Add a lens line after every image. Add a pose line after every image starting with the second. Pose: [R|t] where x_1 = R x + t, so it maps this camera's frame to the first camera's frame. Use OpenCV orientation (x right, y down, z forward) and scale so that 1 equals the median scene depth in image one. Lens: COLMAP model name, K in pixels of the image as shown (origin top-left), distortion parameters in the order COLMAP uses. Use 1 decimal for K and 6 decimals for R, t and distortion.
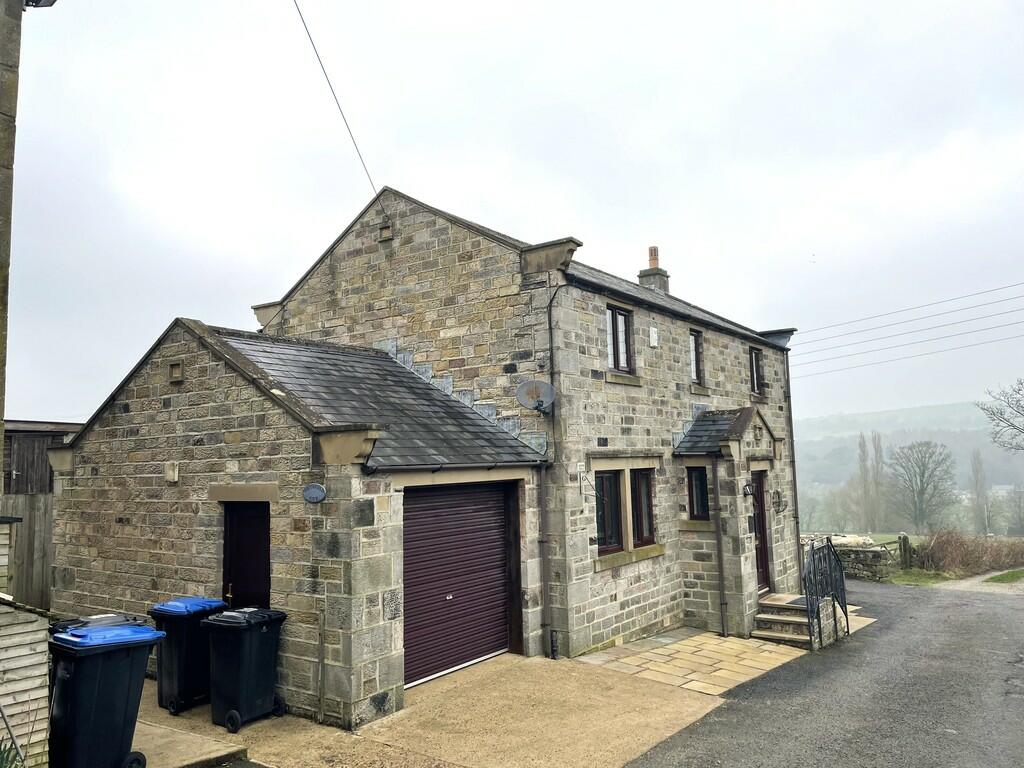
lens RADIAL K [[779.8, 0, 507.8], [0, 779.8, 374.2], [0, 0, 1]] dist [0.048573, -0.016344]
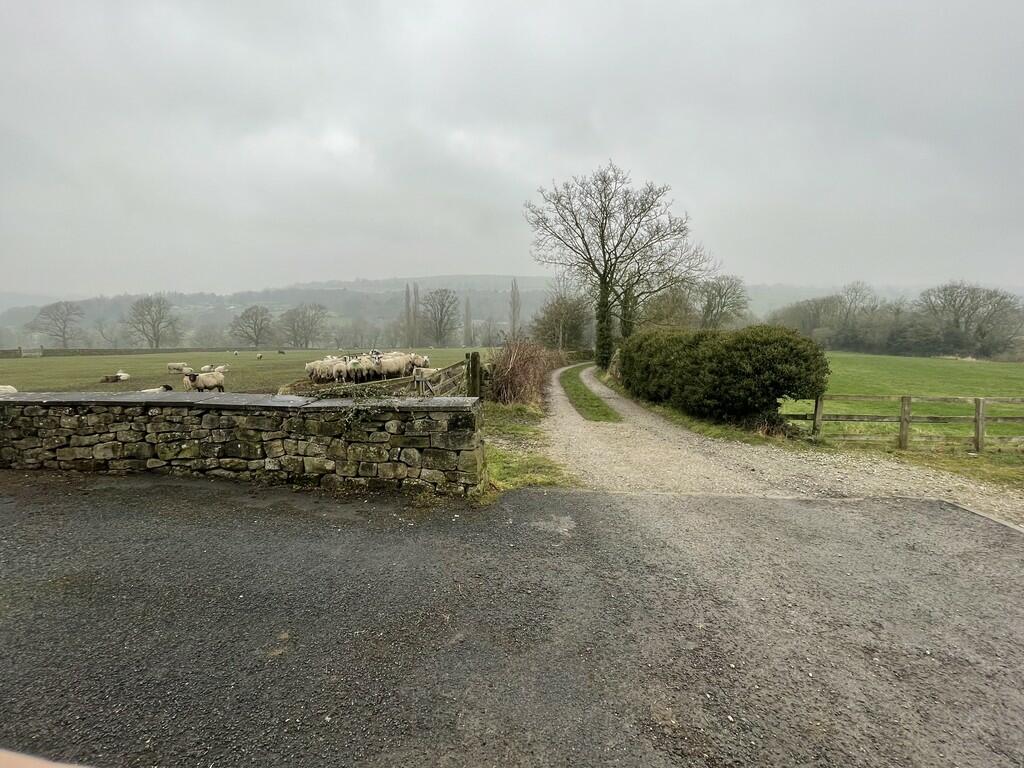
lens RADIAL K [[482.5, 0, 511.2], [0, 482.5, 383.9], [0, 0, 1]] dist [-0.009588, 0.000124]
pose [[0.806689, -0.079878, 0.585553, 0.801111], [-0.078449, 0.967581, 0.240069, 0.360159], [-0.585746, -0.239597, 0.774271, 1.817811]]
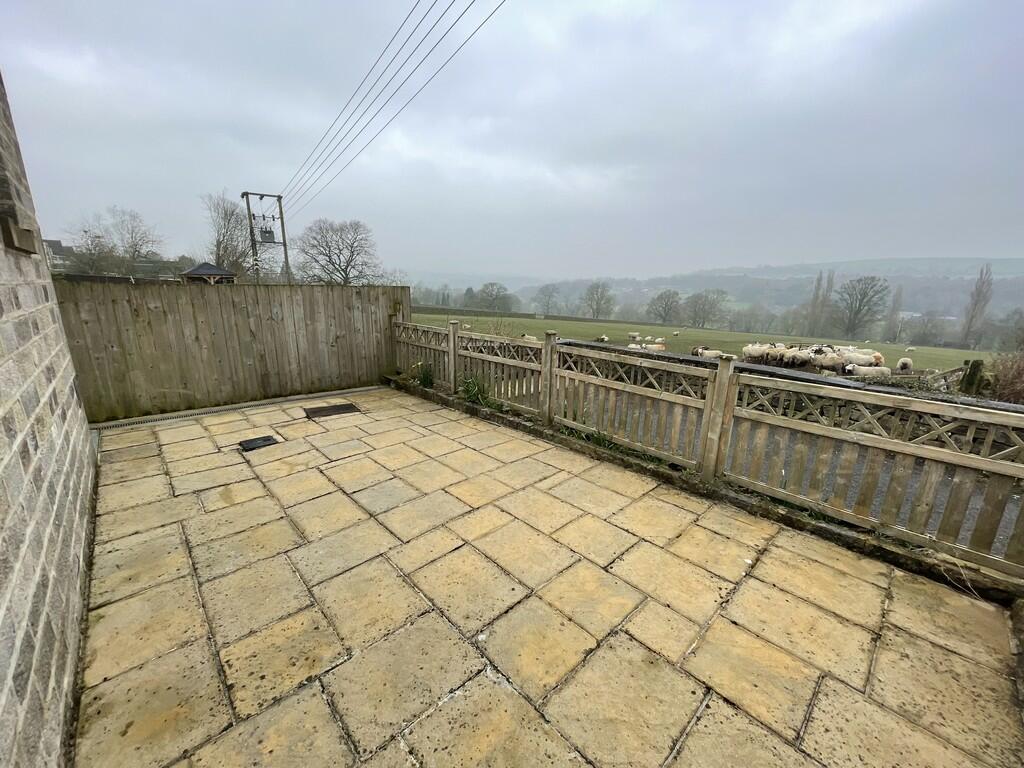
lens RADIAL K [[410.0, 0, 511.8], [0, 410.0, 383.3], [0, 0, 1]] dist [-0.001135, -0.000111]
pose [[0.980306, 0.080517, -0.180327, 0.544406], [-0.014551, 0.940079, 0.340646, 0.314107], [0.196950, -0.331314, 0.922736, 1.671116]]
